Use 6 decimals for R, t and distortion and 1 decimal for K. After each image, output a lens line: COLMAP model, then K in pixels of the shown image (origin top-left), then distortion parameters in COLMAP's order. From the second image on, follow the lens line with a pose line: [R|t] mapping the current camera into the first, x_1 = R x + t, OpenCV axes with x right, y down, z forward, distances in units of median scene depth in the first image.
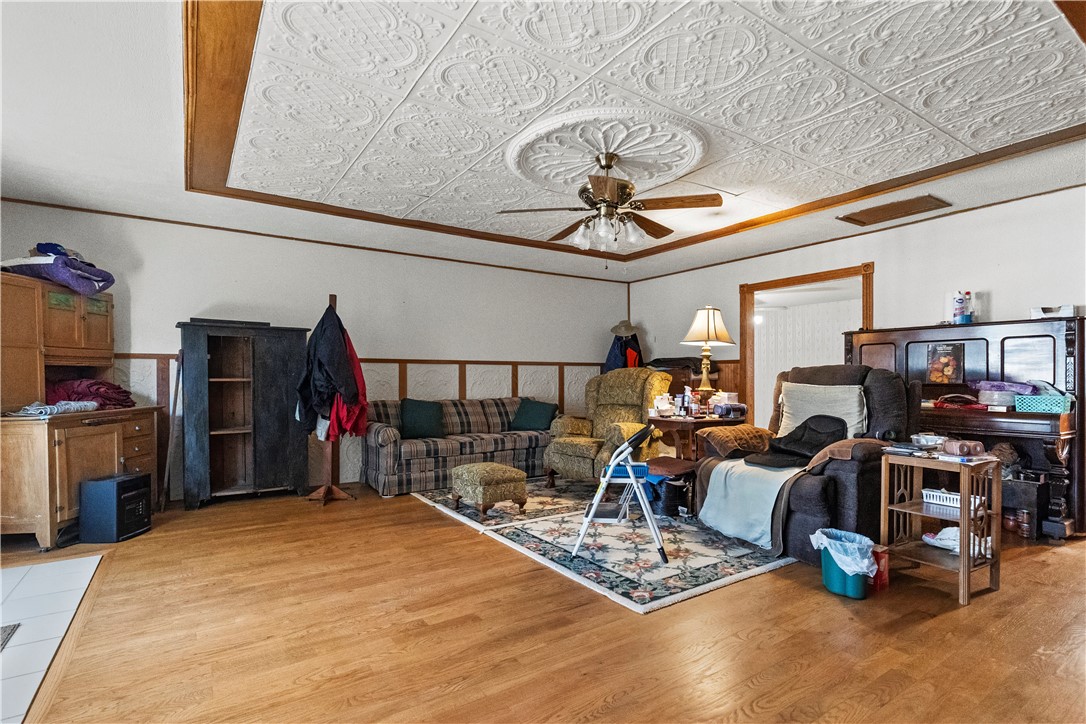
lens RADIAL K [[525.9, 0, 544.8], [0, 525.9, 381.1], [0, 0, 1]] dist [0.000775, -0.000023]
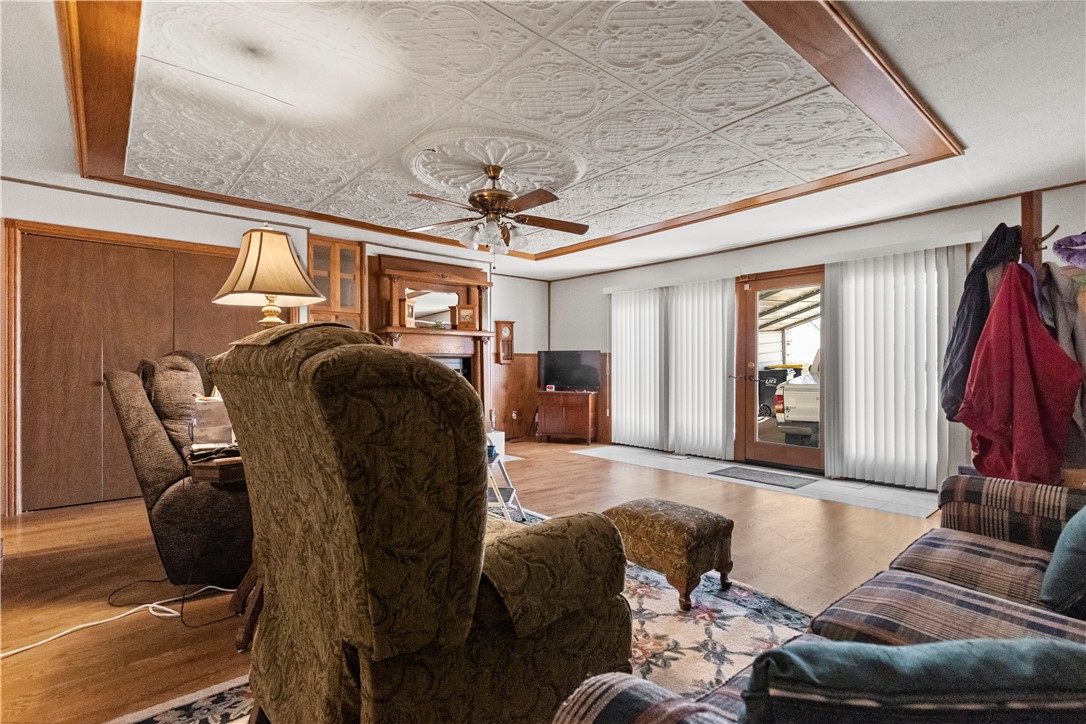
lens RADIAL K [[512.0, 0, 543.0], [0, 512.0, 362.0], [0, 0, 1]] dist [-0.003340, -0.000698]
pose [[-0.994296, -0.000035, -0.106652, 0.141074], [0.000227, 0.999997, -0.002446, -0.017174], [0.106652, -0.002456, -0.994293, 2.205999]]
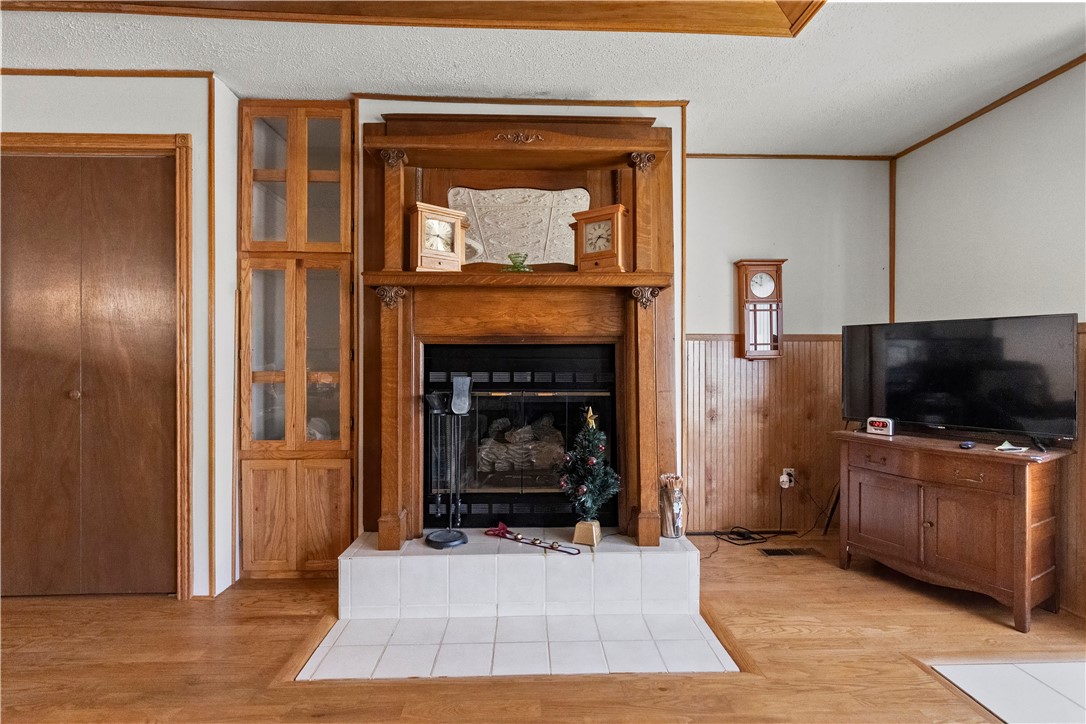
lens RADIAL K [[512.0, 0, 543.0], [0, 512.0, 362.0], [0, 0, 1]] dist [-0.003340, -0.000698]
pose [[-0.847096, -0.000313, 0.531440, -0.133305], [0.003570, 0.999974, 0.006279, -0.017698], [-0.531428, 0.007216, -0.847073, 0.828882]]
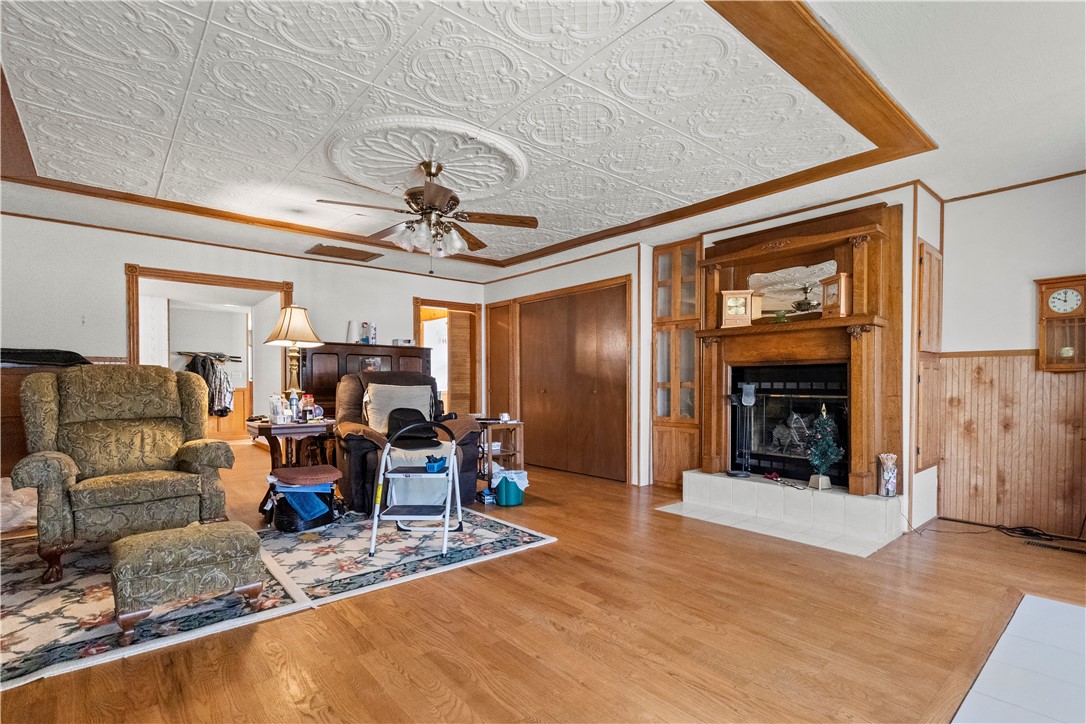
lens RADIAL K [[512.0, 0, 542.9], [0, 512.0, 394.7], [0, 0, 1]] dist [-0.002146, -0.000493]
pose [[-0.109921, -0.021934, 0.993698, -0.962273], [0.005216, 0.999730, 0.022644, 0.003487], [-0.993927, 0.007672, -0.109777, 0.940677]]
